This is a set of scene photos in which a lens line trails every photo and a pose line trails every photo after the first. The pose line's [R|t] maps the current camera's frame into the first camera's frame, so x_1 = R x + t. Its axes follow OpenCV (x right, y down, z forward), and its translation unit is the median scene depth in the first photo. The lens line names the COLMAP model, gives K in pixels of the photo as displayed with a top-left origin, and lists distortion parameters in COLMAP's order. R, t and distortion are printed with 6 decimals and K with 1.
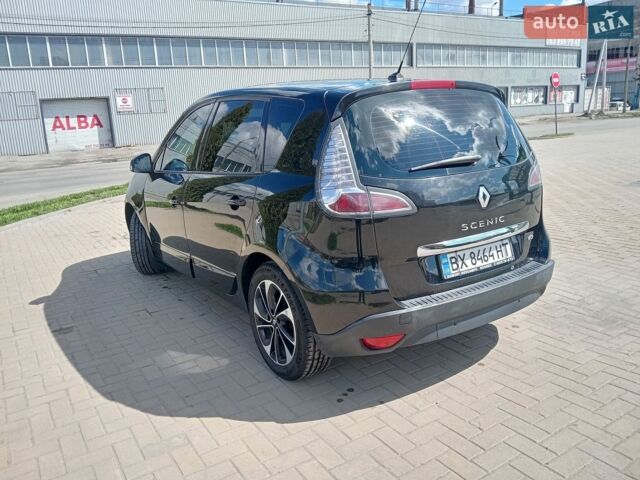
lens RADIAL K [[522.8, 0, 320.0], [0, 522.8, 240.0], [0, 0, 1]] dist [0.065339, -0.157477]
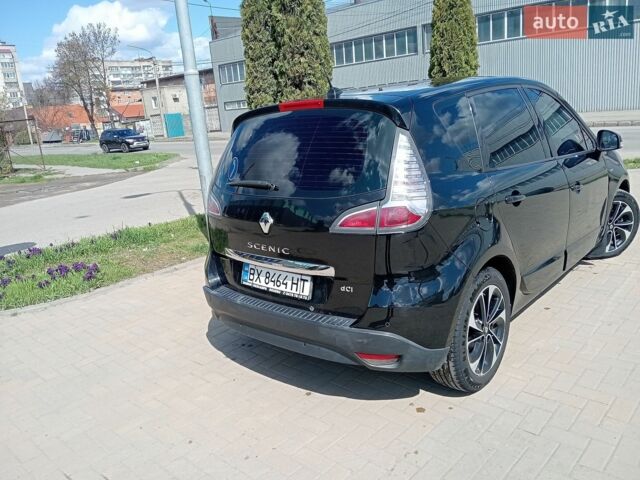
lens RADIAL K [[522.8, 0, 320.0], [0, 522.8, 240.0], [0, 0, 1]] dist [0.065339, -0.157477]
pose [[0.254912, 0.258598, -0.931744, 1.097371], [-0.152293, 0.962287, 0.225410, -0.249274], [0.954896, 0.084438, 0.284681, 0.689640]]
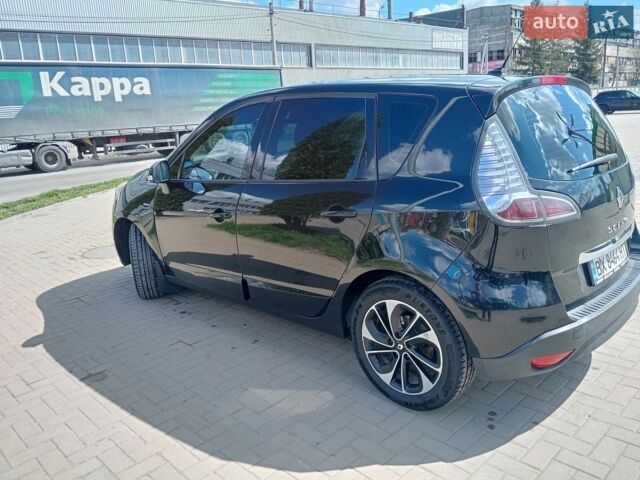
lens RADIAL K [[525.8, 0, 320.0], [0, 525.8, 240.0], [0, 0, 1]] dist [0.045972, -0.104954]
pose [[0.978843, -0.054824, 0.197134, -0.355510], [0.055270, 0.998466, 0.003243, -0.031339], [-0.197009, 0.007721, 0.980371, 0.138913]]
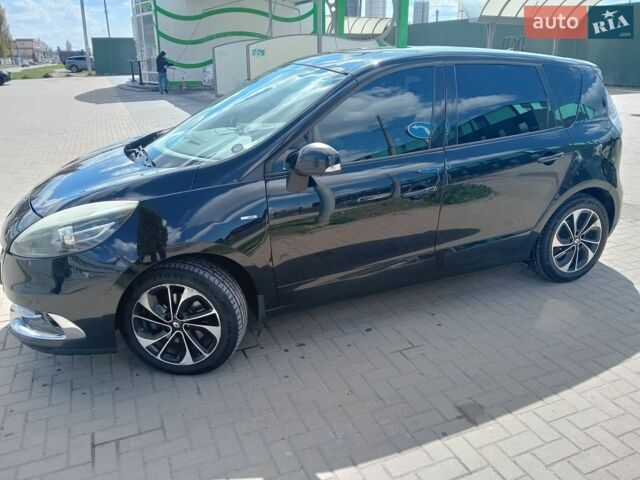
lens RADIAL K [[522.8, 0, 320.0], [0, 522.8, 240.0], [0, 0, 1]] dist [0.065339, -0.157477]
pose [[0.168366, -0.296668, 0.940022, -1.301278], [0.225235, 0.939985, 0.256315, -0.294862], [-0.959647, 0.168571, 0.225082, 1.211575]]
